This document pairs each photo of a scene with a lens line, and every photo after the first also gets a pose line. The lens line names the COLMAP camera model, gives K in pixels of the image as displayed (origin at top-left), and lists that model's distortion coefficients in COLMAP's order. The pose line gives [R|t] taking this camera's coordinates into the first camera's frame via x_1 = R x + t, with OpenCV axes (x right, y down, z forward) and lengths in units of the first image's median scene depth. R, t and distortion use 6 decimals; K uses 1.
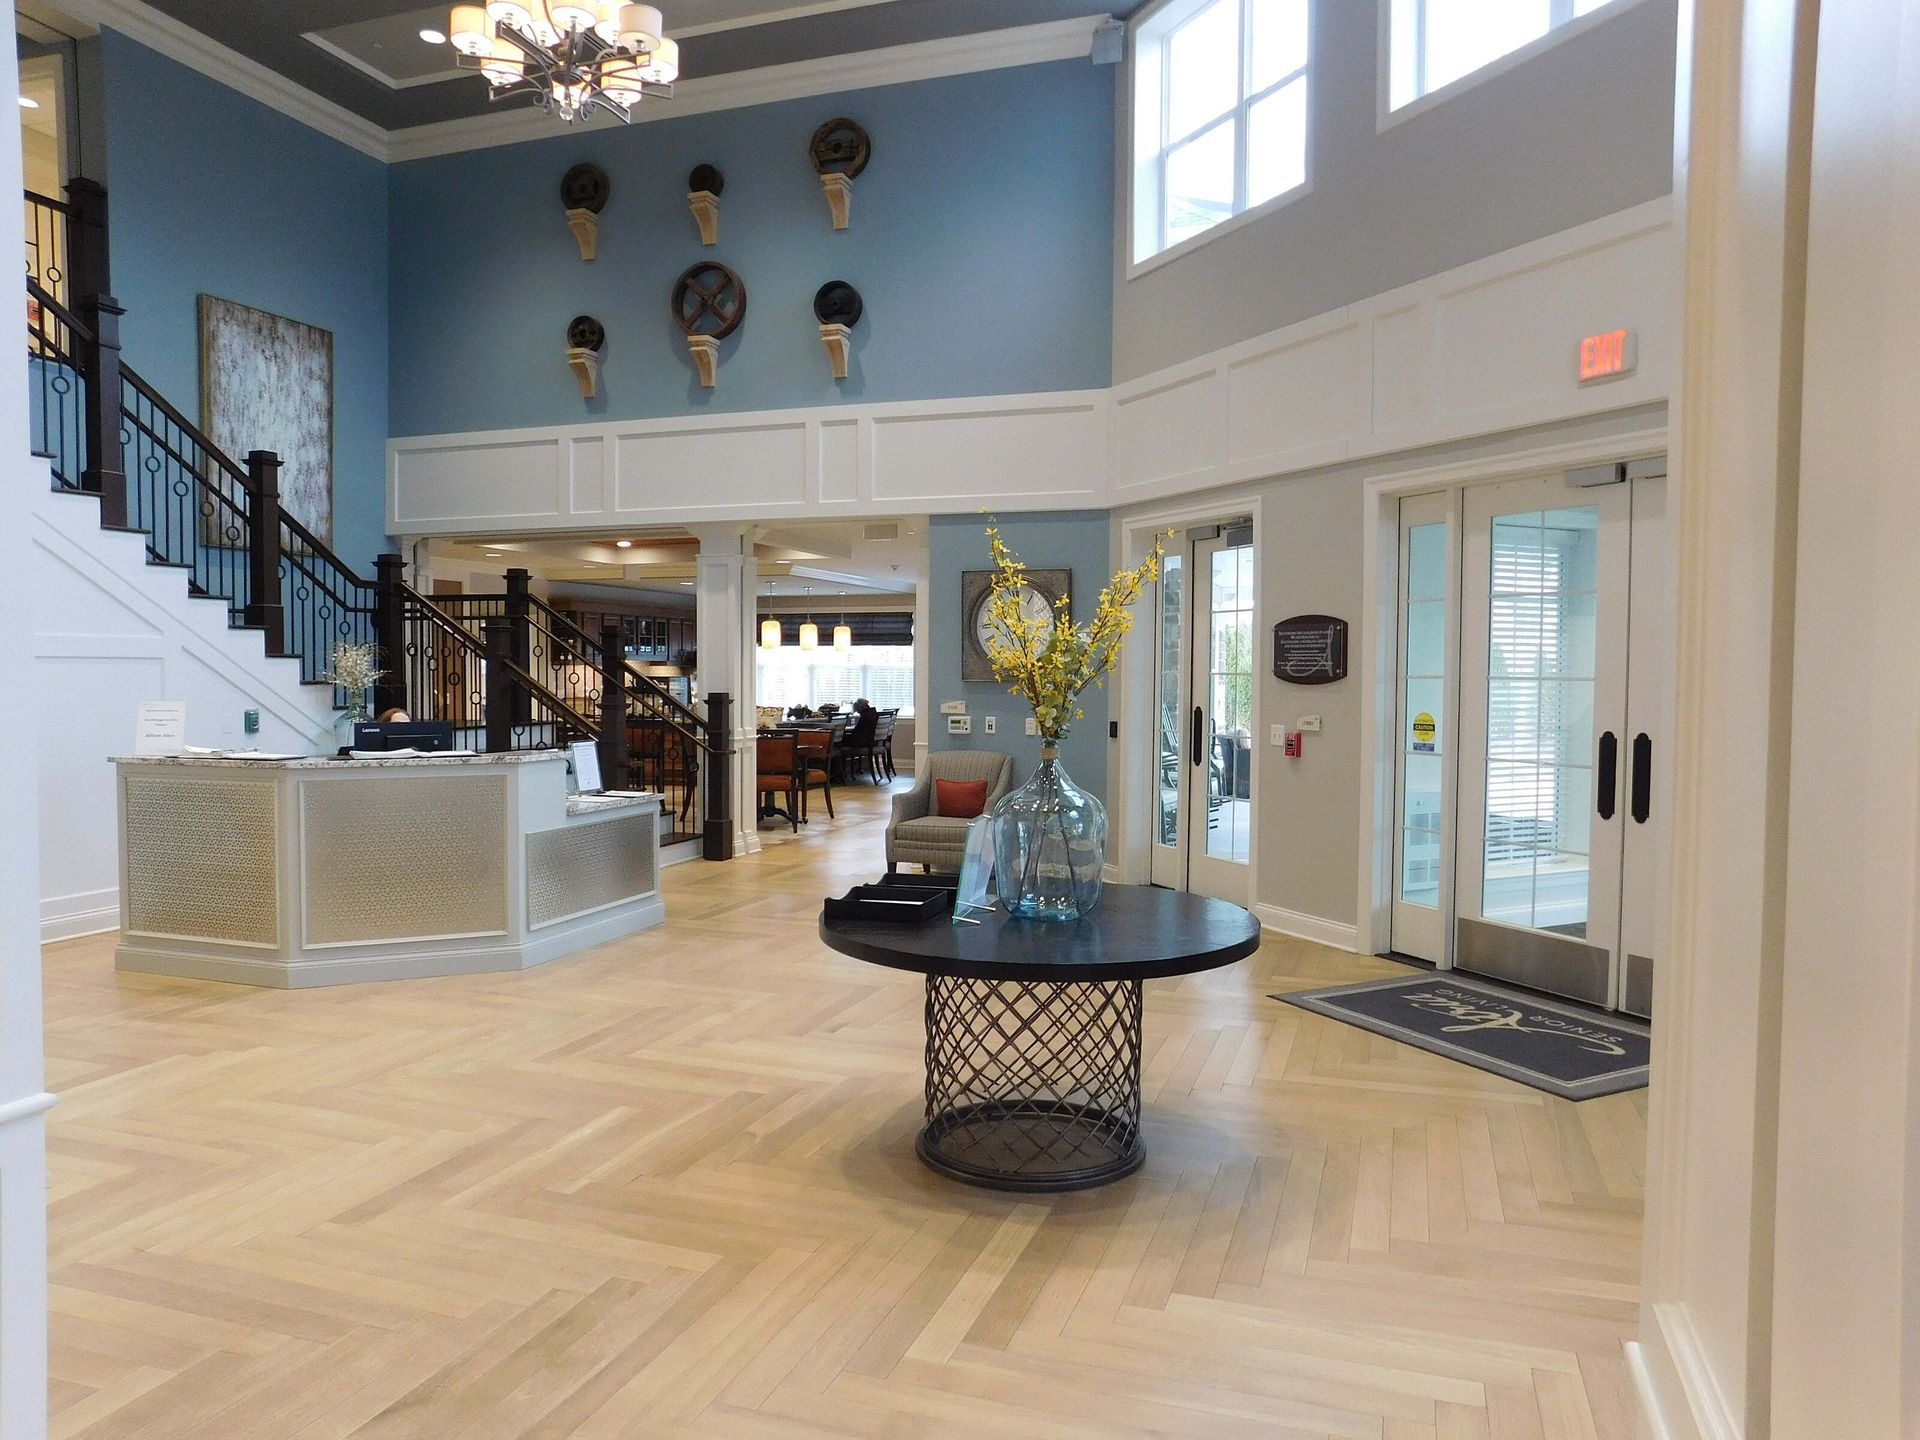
lens RADIAL K [[1278.8, 0, 963.2], [0, 1278.8, 720.1], [0, 0, 1]] dist [-0.032738, 0.004369]
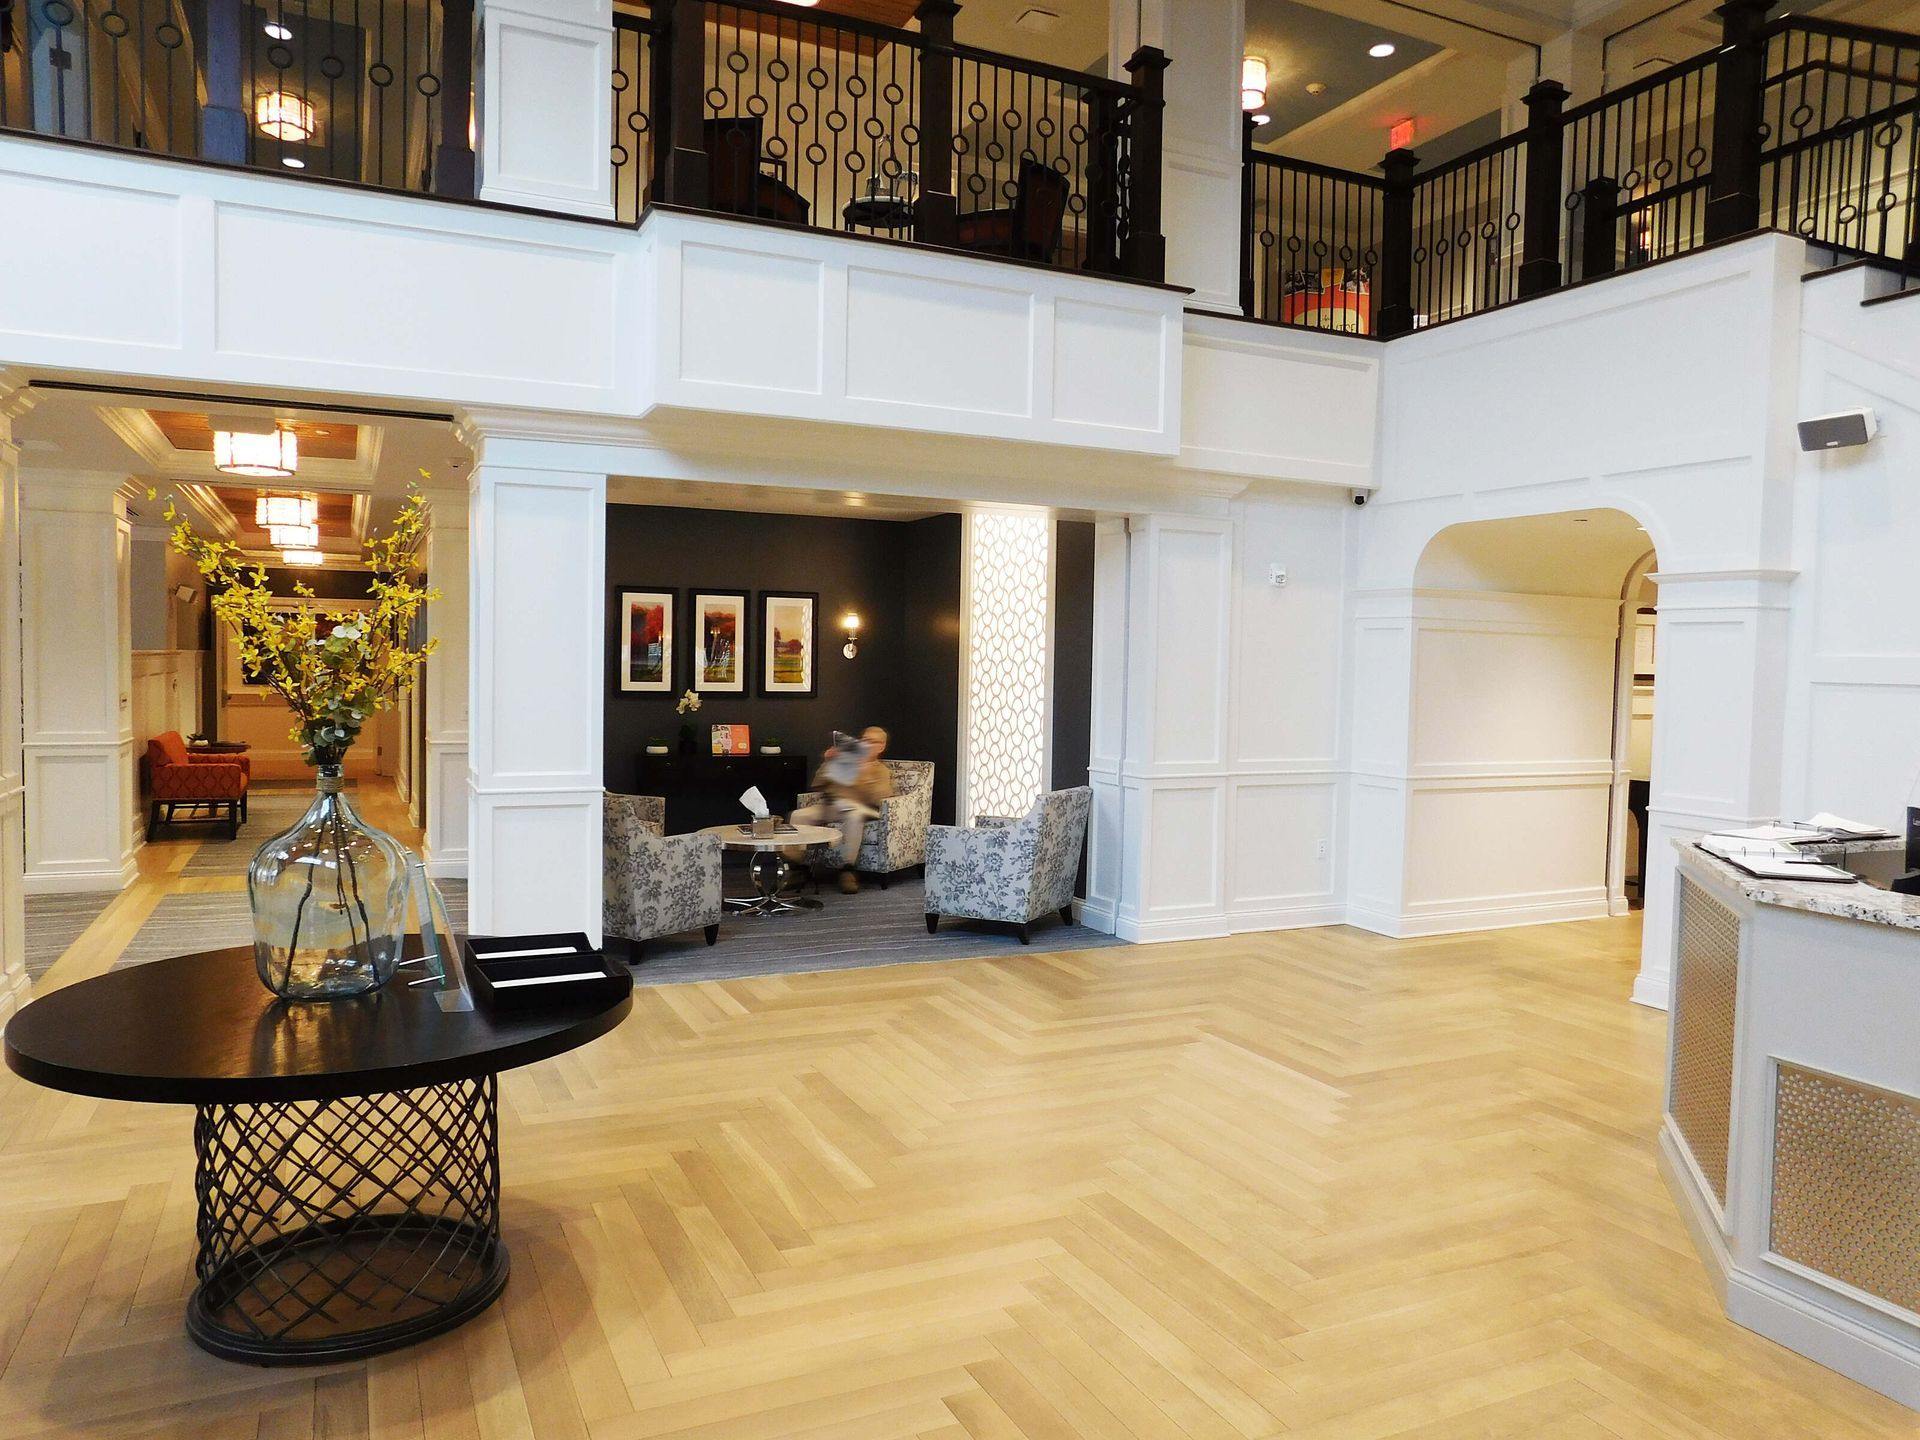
lens RADIAL K [[1278.8, 0, 957.2], [0, 1278.8, 724.0], [0, 0, 1]] dist [-0.032738, 0.004369]
pose [[-0.705332, 0.009034, -0.708820, 0.282889], [-0.055553, 0.996139, 0.067976, -0.068555], [0.706697, 0.087323, -0.702107, 1.493742]]
